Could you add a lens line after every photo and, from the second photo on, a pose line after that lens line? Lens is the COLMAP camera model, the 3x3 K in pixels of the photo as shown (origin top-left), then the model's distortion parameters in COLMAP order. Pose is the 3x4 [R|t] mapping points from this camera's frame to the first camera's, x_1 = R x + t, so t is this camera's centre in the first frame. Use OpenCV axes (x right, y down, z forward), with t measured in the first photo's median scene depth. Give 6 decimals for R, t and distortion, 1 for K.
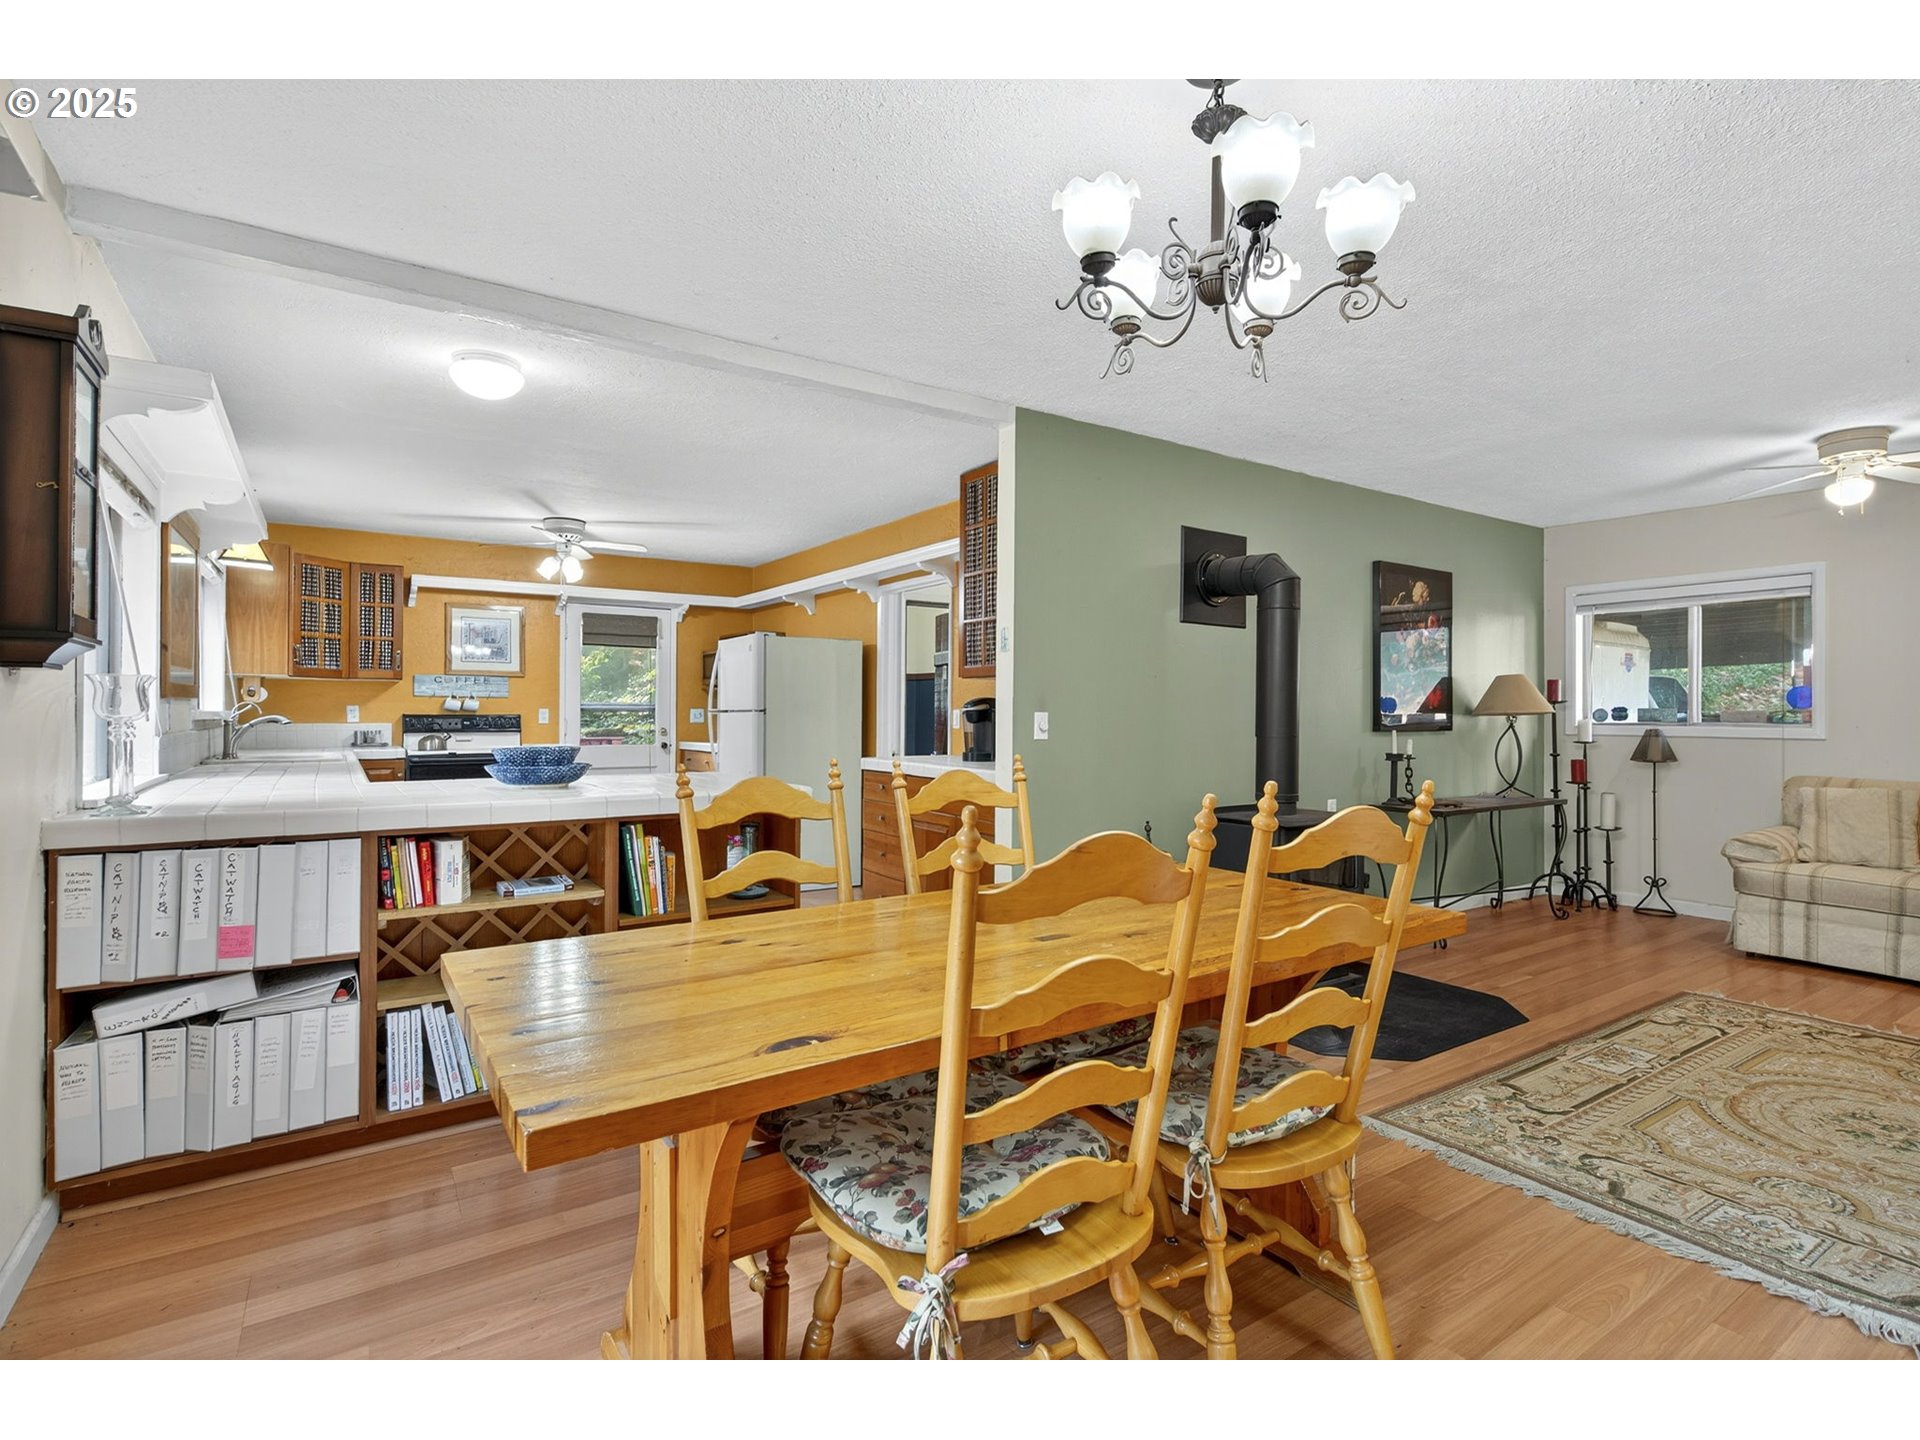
lens RADIAL K [[928.2, 0, 964.2], [0, 928.2, 709.7], [0, 0, 1]] dist [-0.000786, 0.001569]
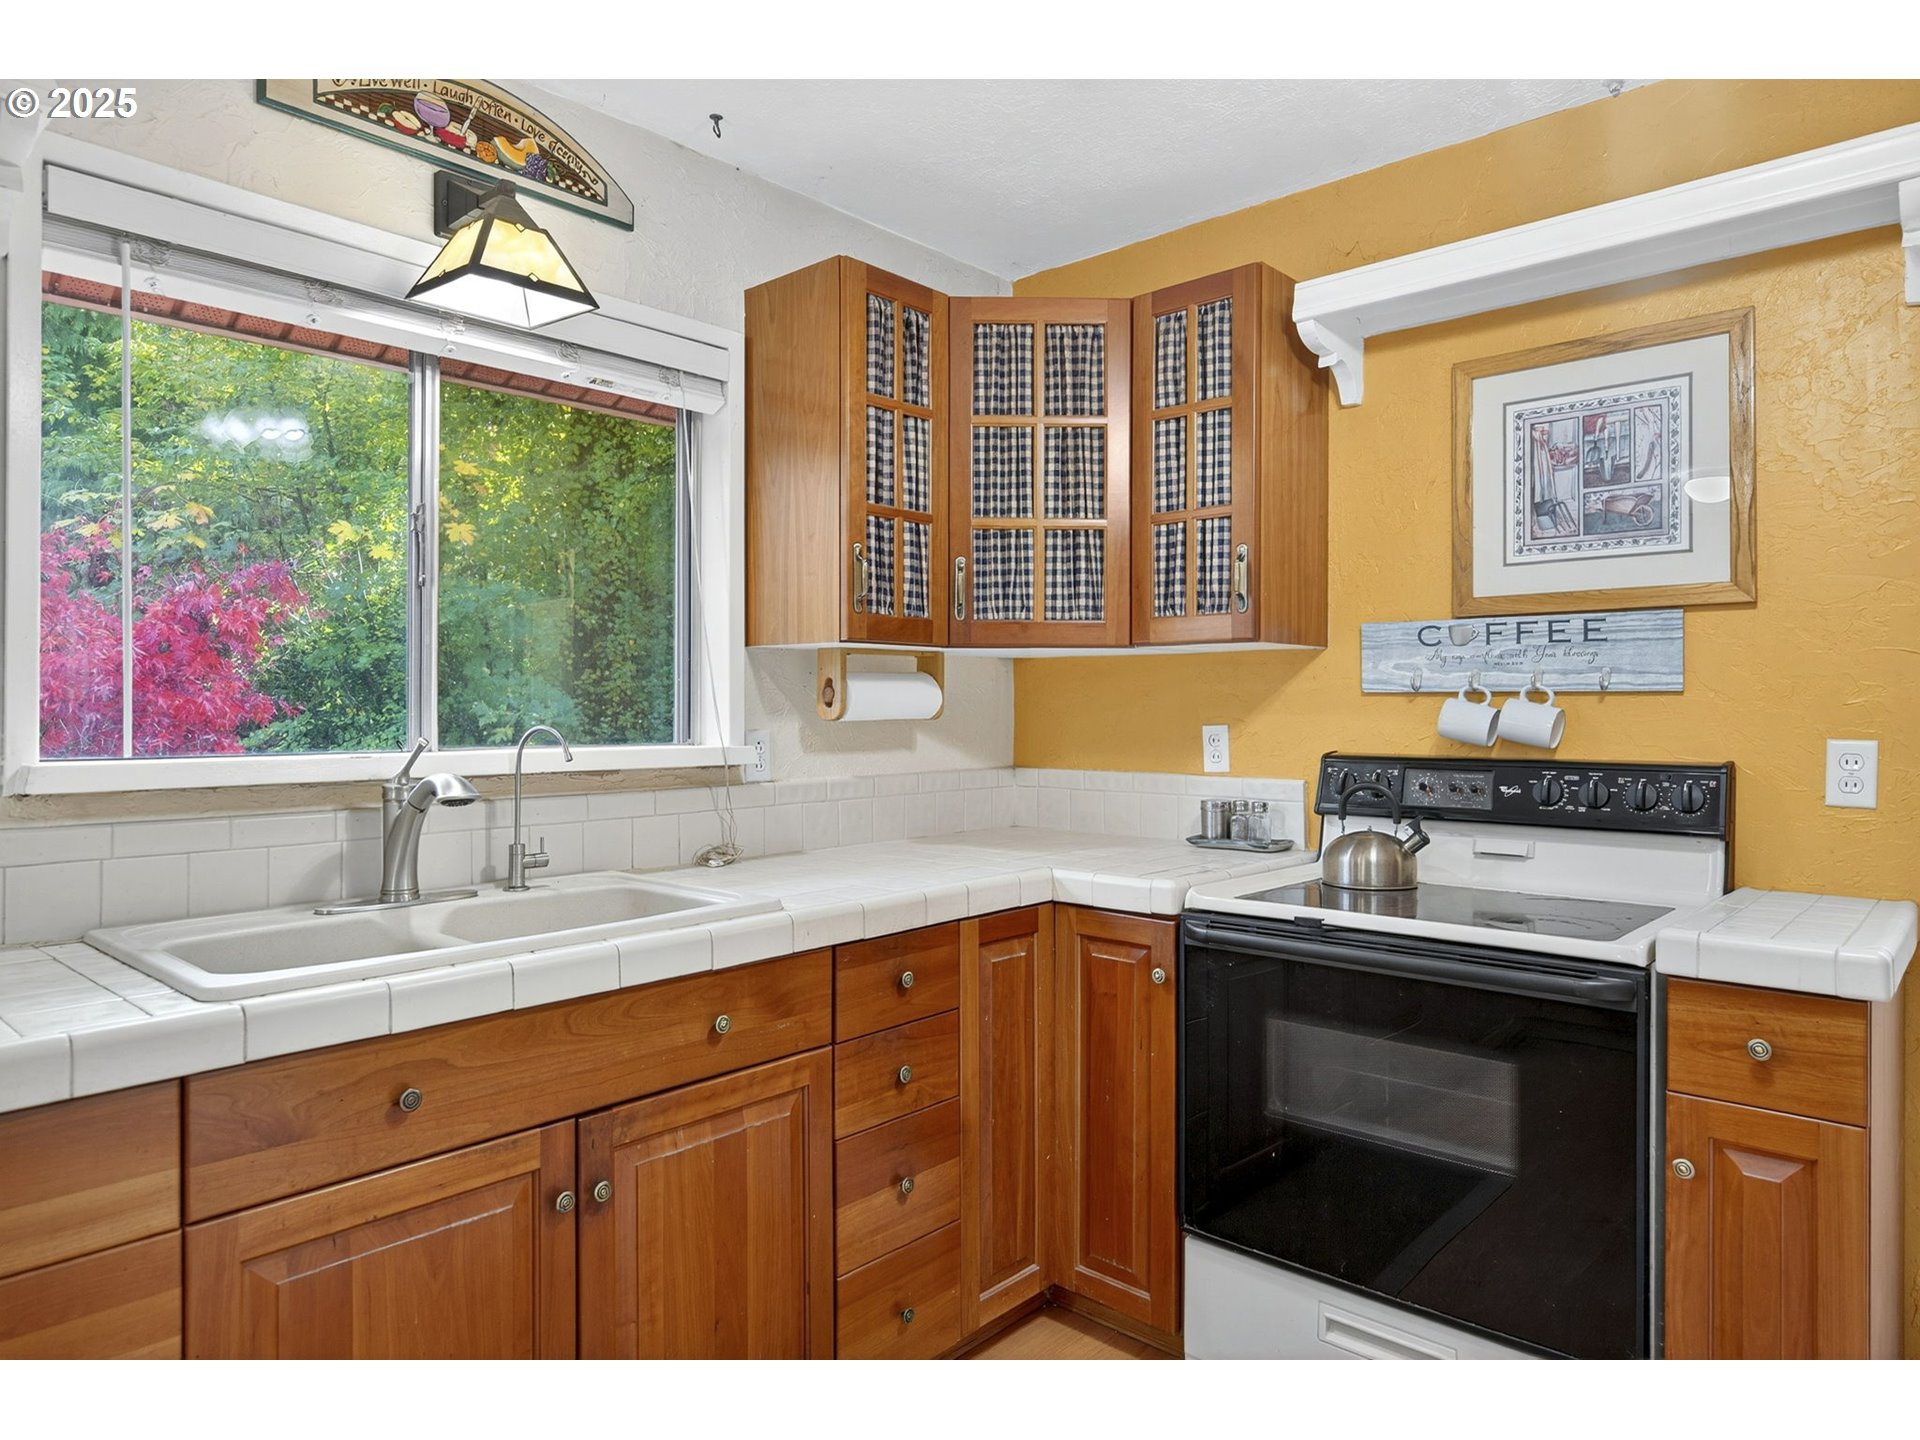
lens RADIAL K [[1183.5, 0, 961.0], [0, 1183.5, 707.8], [0, 0, 1]] dist [0.005327, -0.003139]
pose [[0.242785, -0.004039, -0.970072, -0.299250], [0.004761, 0.999984, -0.002973, -0.011700], [0.970068, -0.003896, 0.242800, 0.946293]]
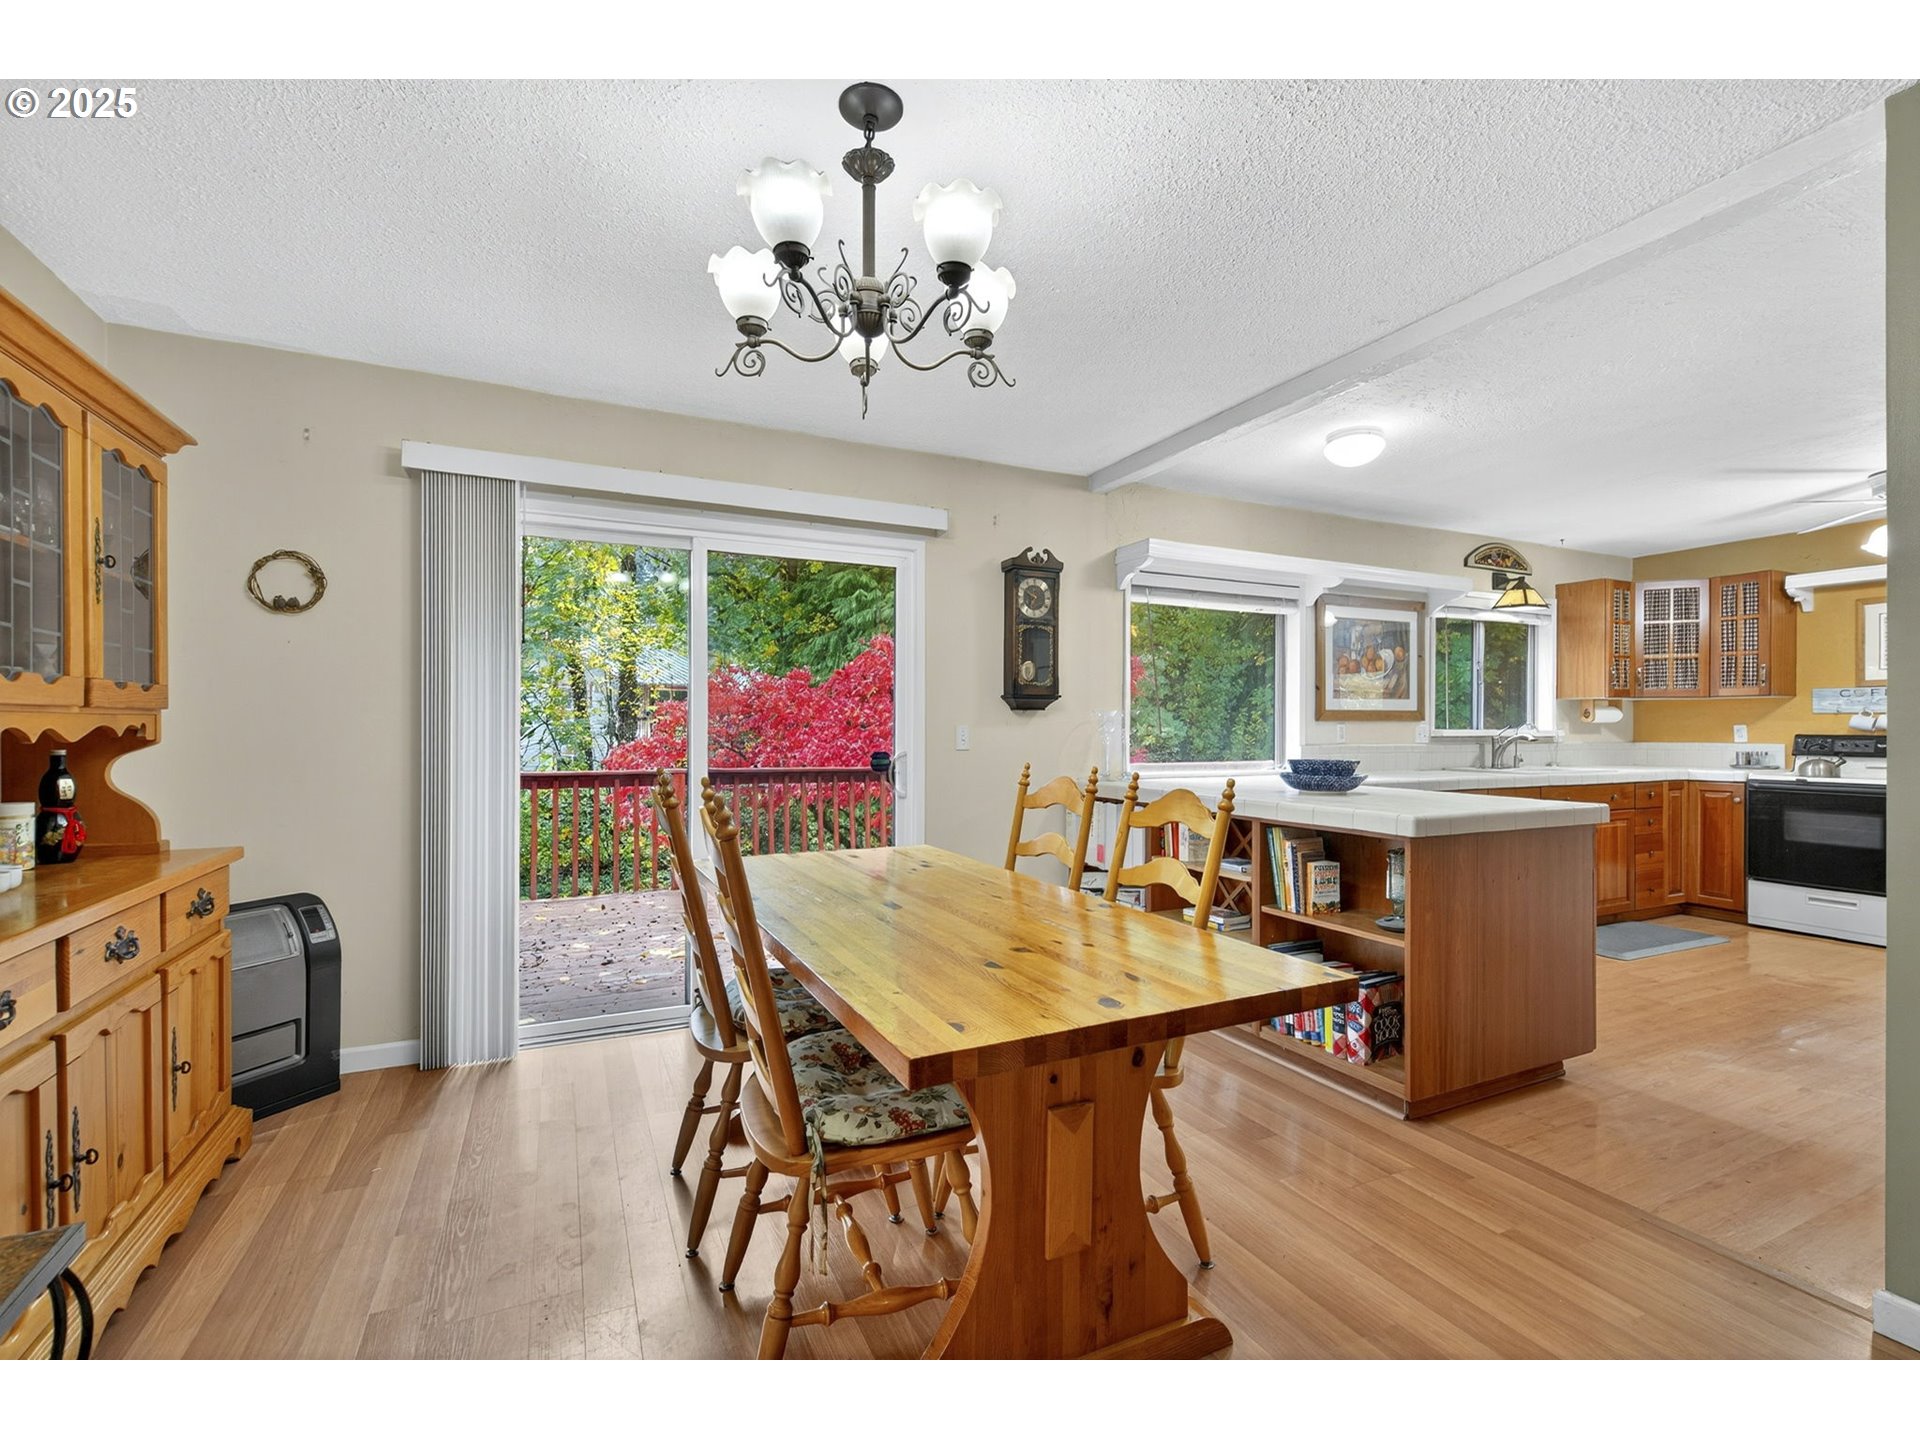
lens RADIAL K [[864.4, 0, 959.0], [0, 864.4, 725.8], [0, 0, 1]] dist [0.003261, -0.003381]
pose [[-0.150498, -0.007129, -0.988585, 0.400367], [0.000053, 0.999974, -0.007220, 0.003244], [0.988610, -0.001139, -0.150494, 0.402794]]
